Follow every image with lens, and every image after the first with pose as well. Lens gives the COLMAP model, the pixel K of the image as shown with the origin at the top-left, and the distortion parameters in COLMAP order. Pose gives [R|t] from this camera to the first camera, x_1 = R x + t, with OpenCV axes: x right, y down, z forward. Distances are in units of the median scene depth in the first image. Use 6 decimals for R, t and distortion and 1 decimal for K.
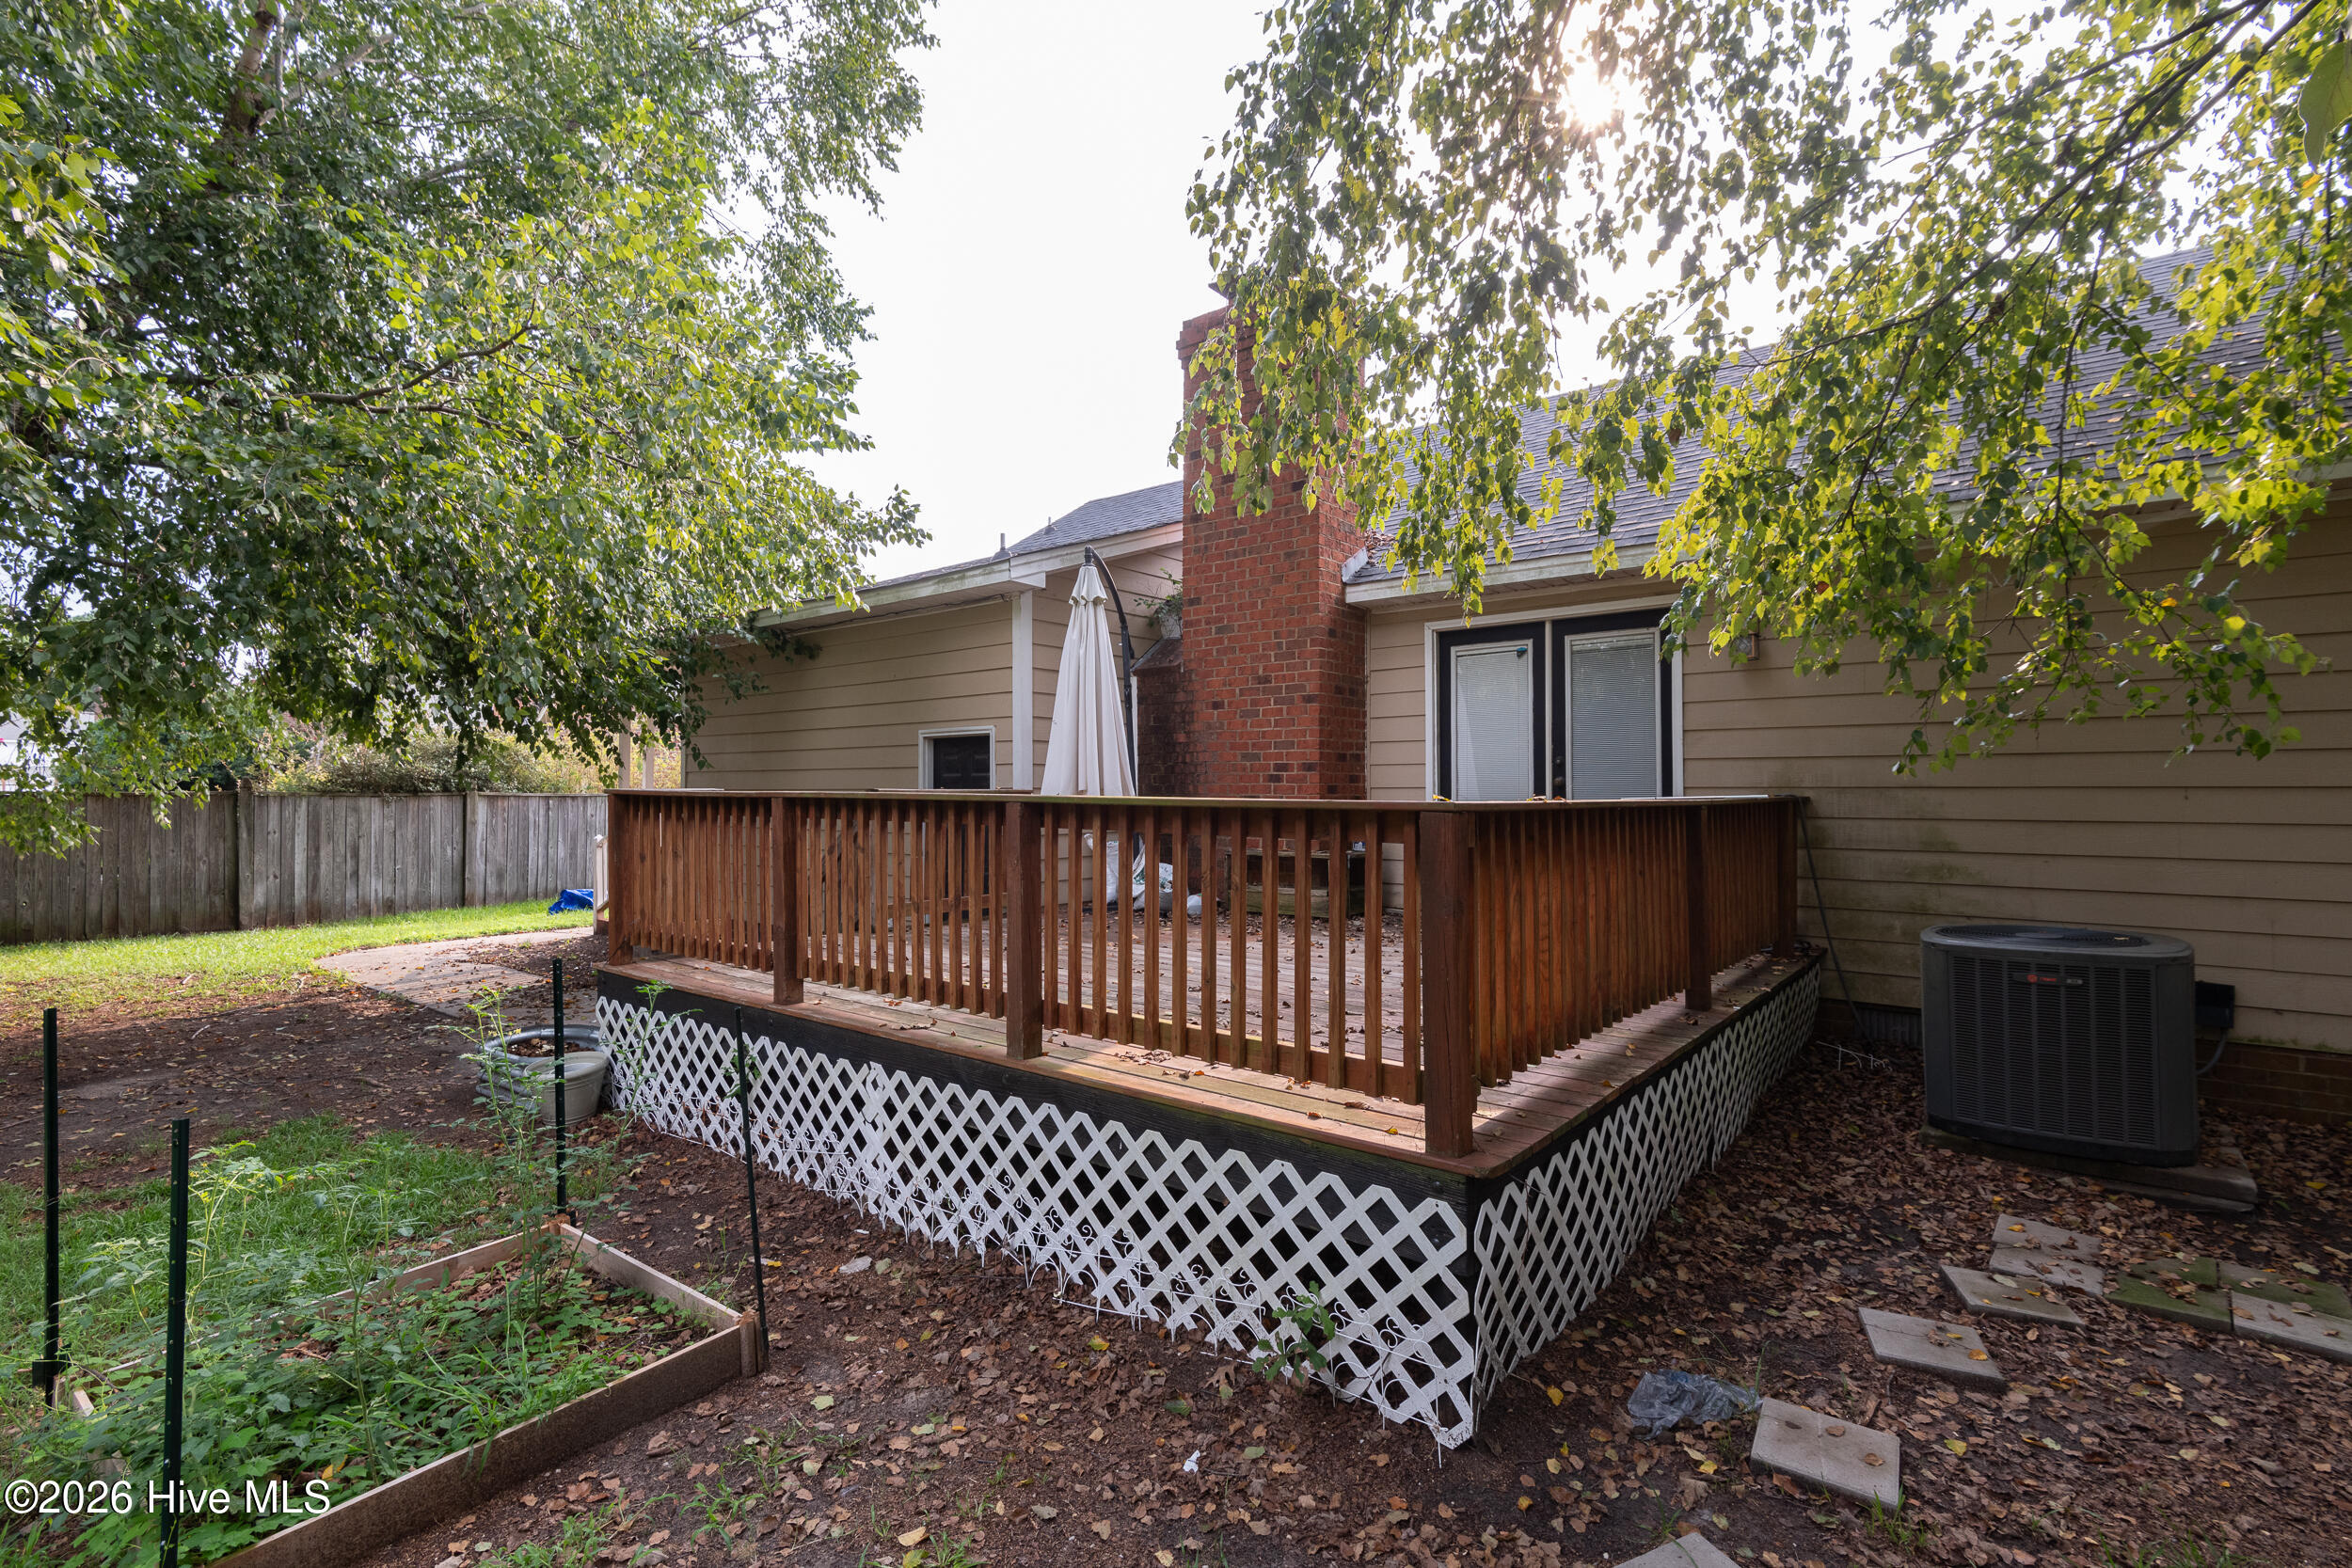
lens RADIAL K [[1080.4, 0, 1167.8], [0, 1080.4, 748.6], [0, 0, 1]] dist [0.001765, 0.000302]
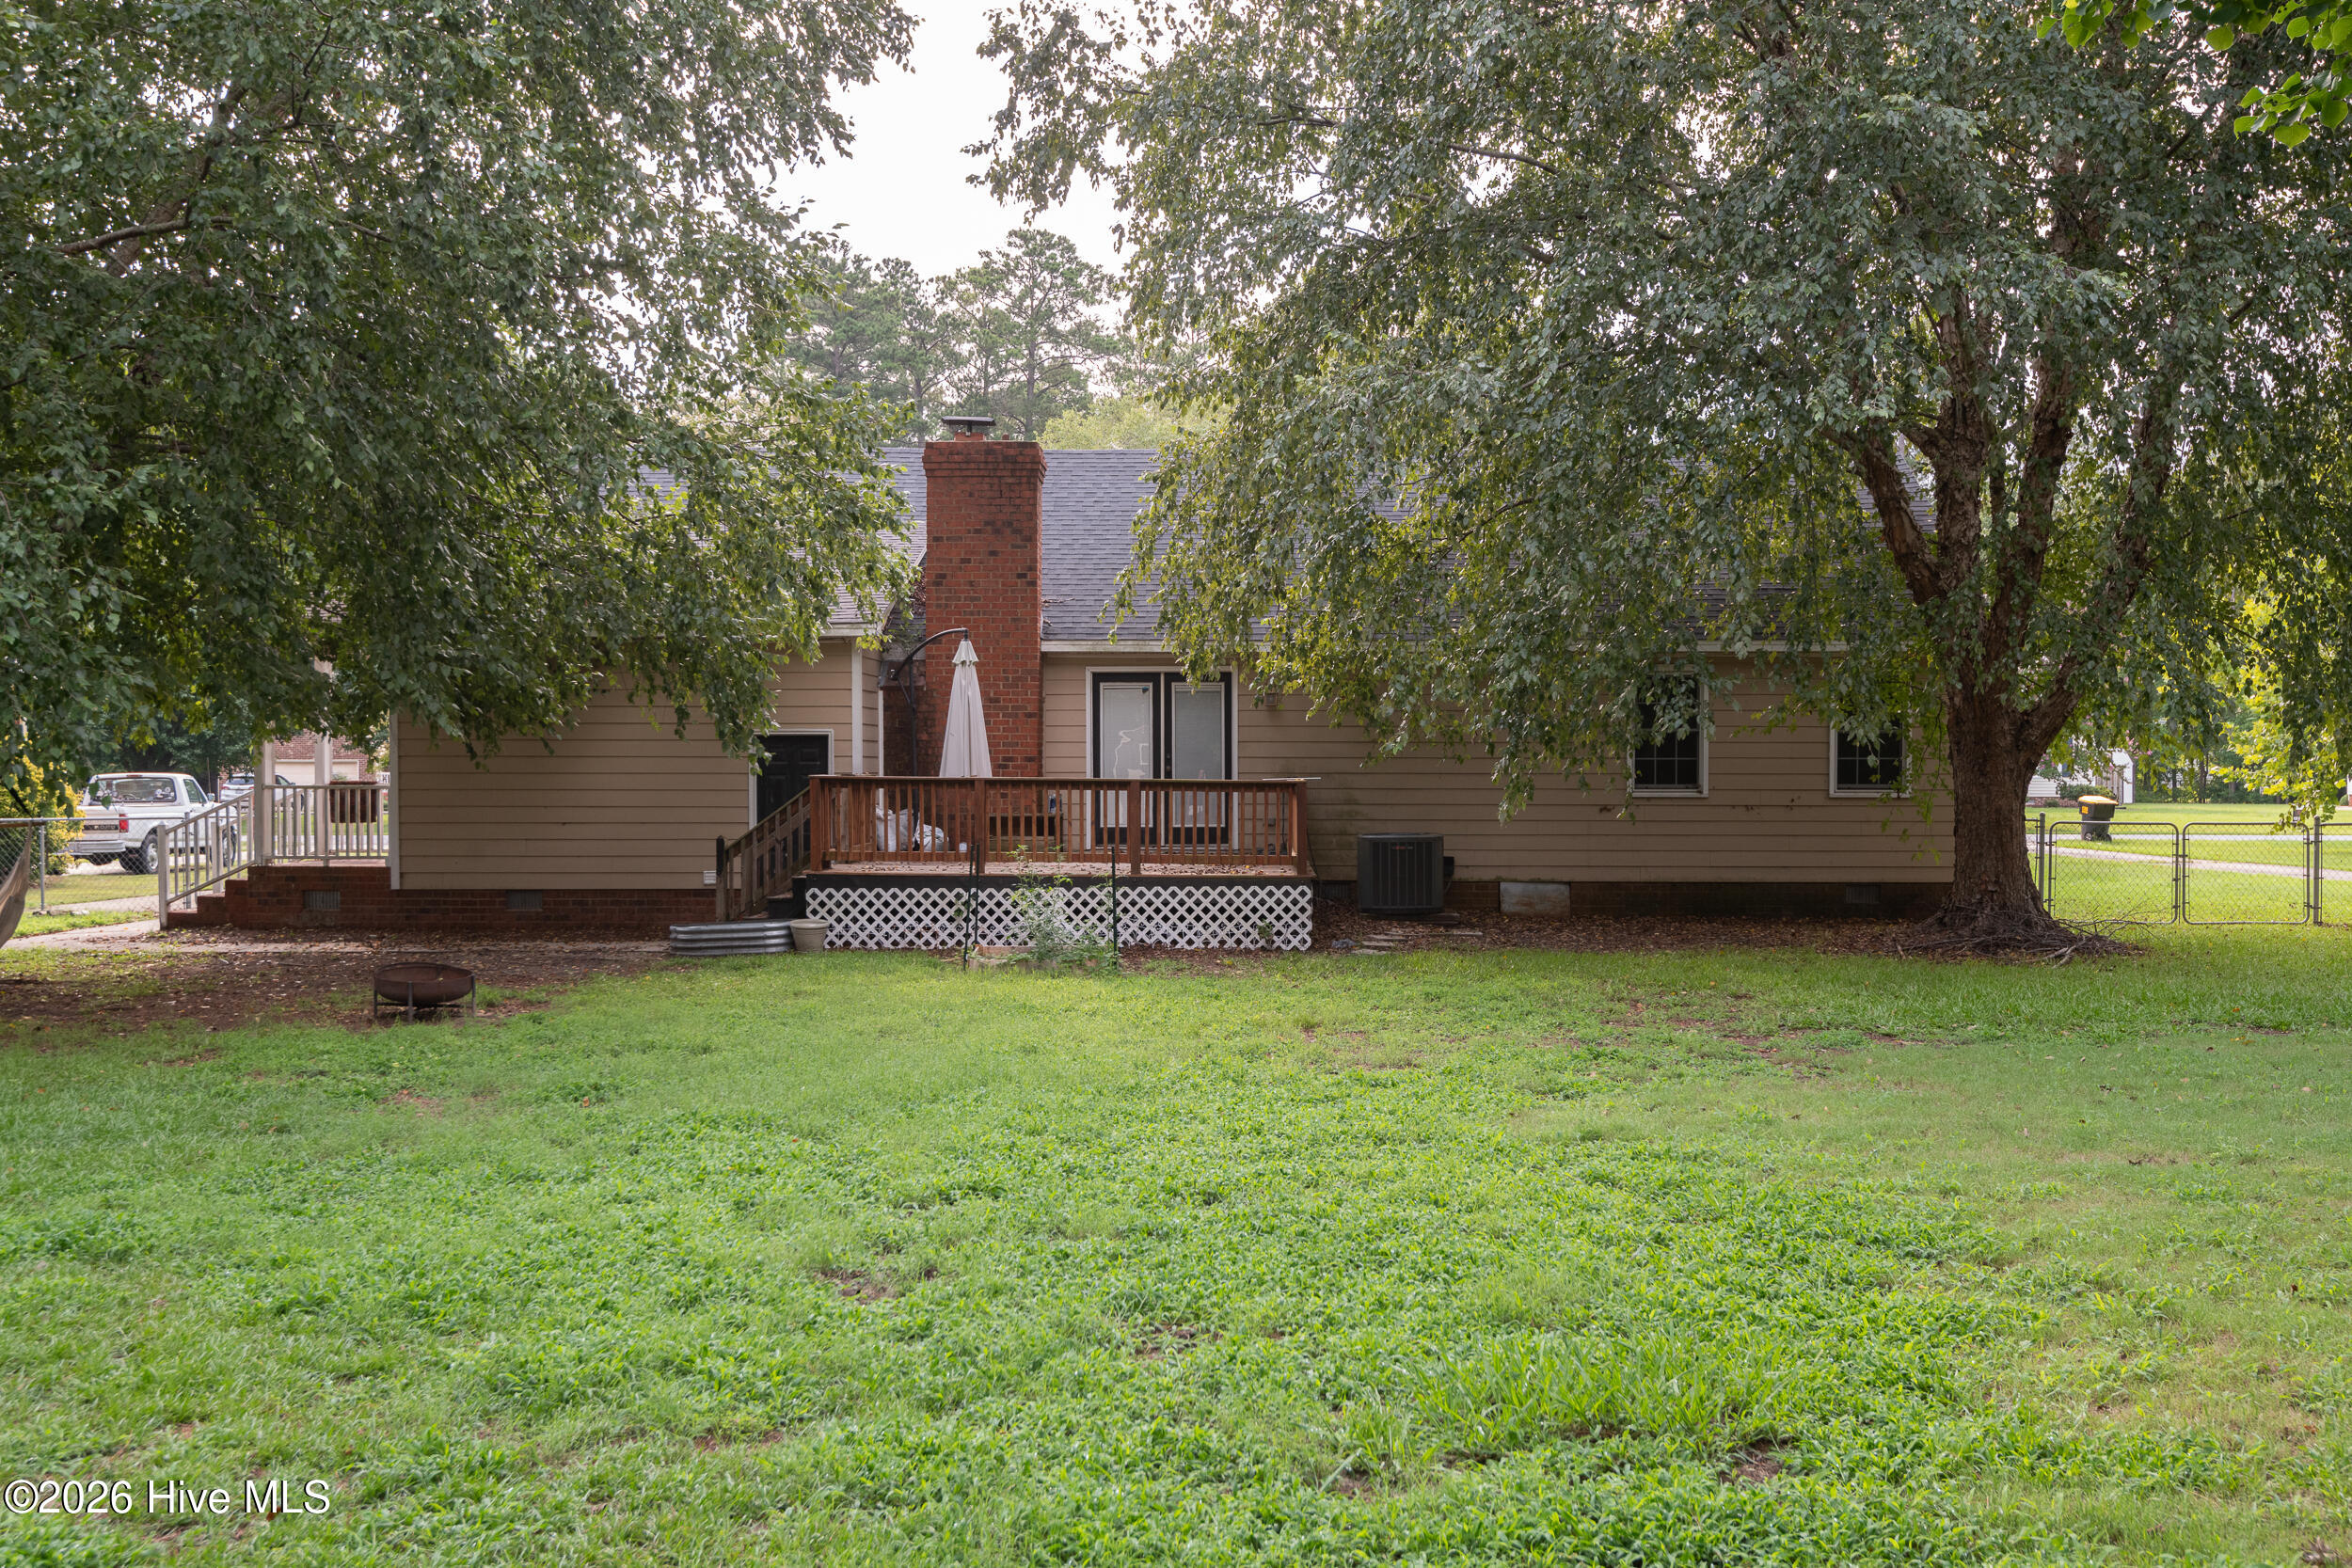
lens RADIAL K [[2275.4, 0, 1176.0], [0, 2275.4, 784.0], [0, 0, 1]] dist [-0.006477, -0.002684]
pose [[0.794269, -0.001228, 0.607565, -4.409739], [-0.027946, 0.998866, 0.038553, -0.210164], [-0.606923, -0.047600, 0.793334, -4.493230]]
